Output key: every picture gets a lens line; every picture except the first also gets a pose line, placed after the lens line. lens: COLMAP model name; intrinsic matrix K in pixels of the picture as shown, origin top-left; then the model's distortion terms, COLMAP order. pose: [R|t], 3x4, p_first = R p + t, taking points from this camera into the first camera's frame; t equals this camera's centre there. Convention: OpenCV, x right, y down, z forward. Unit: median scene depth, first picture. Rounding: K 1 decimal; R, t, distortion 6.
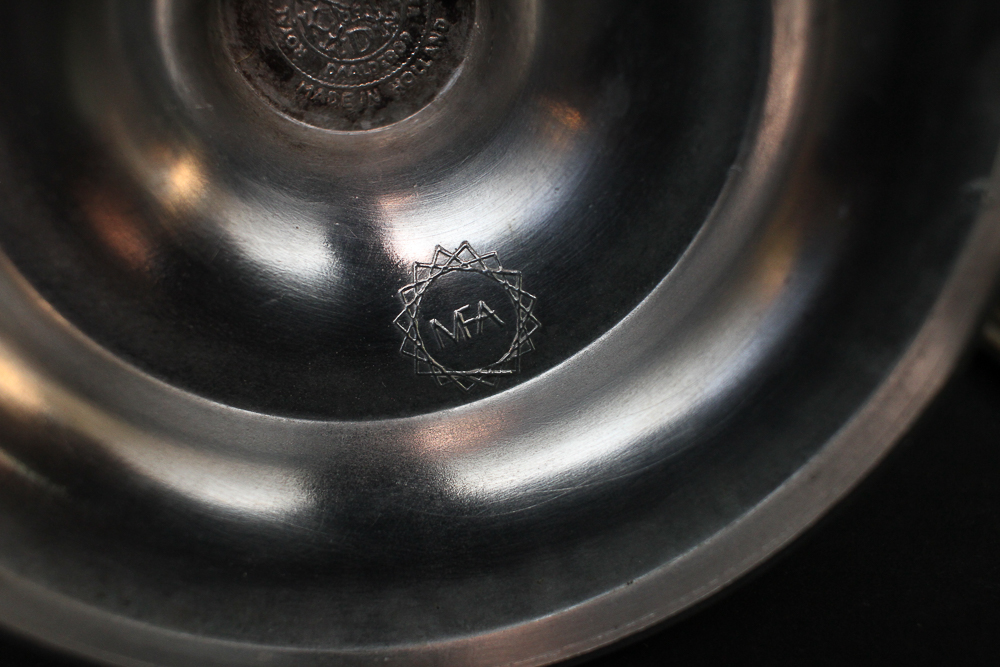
lens RADIAL K [[1212.1, 0, 499.5], [0, 1212.1, 331.2], [0, 0, 1]] dist [-0.101026, 0.000000]
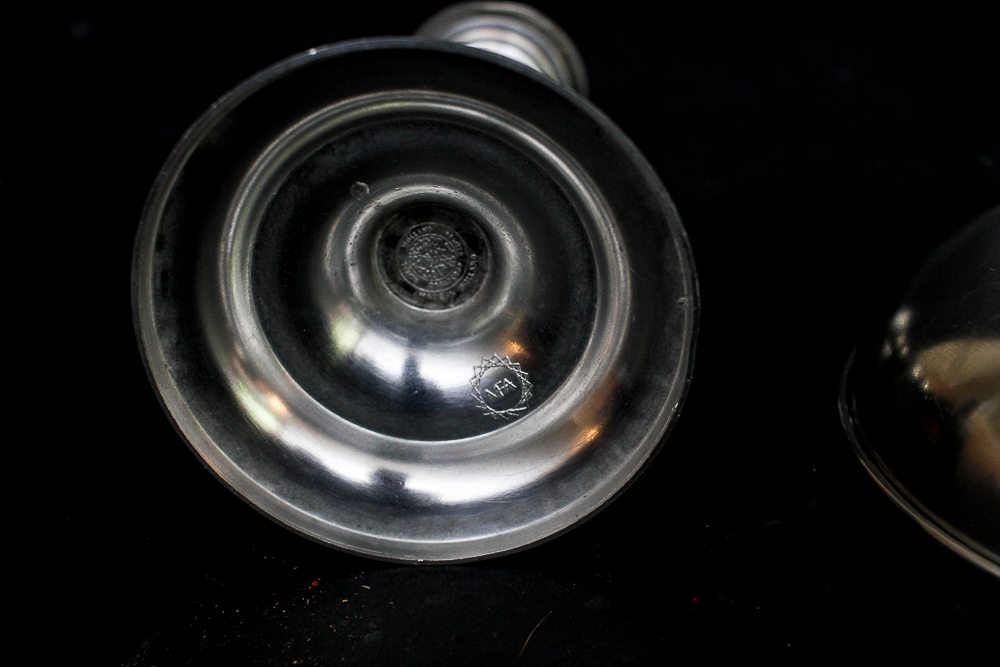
lens RADIAL K [[1212.1, 0, 500.2], [0, 1212.1, 334.5], [0, 0, 1]] dist [-0.101026, 0.000000]
pose [[0.948431, -0.152489, -0.277895, 0.594144], [0.135088, 0.987530, -0.080845, 0.072035], [0.286757, 0.039135, 0.957204, -1.113010]]
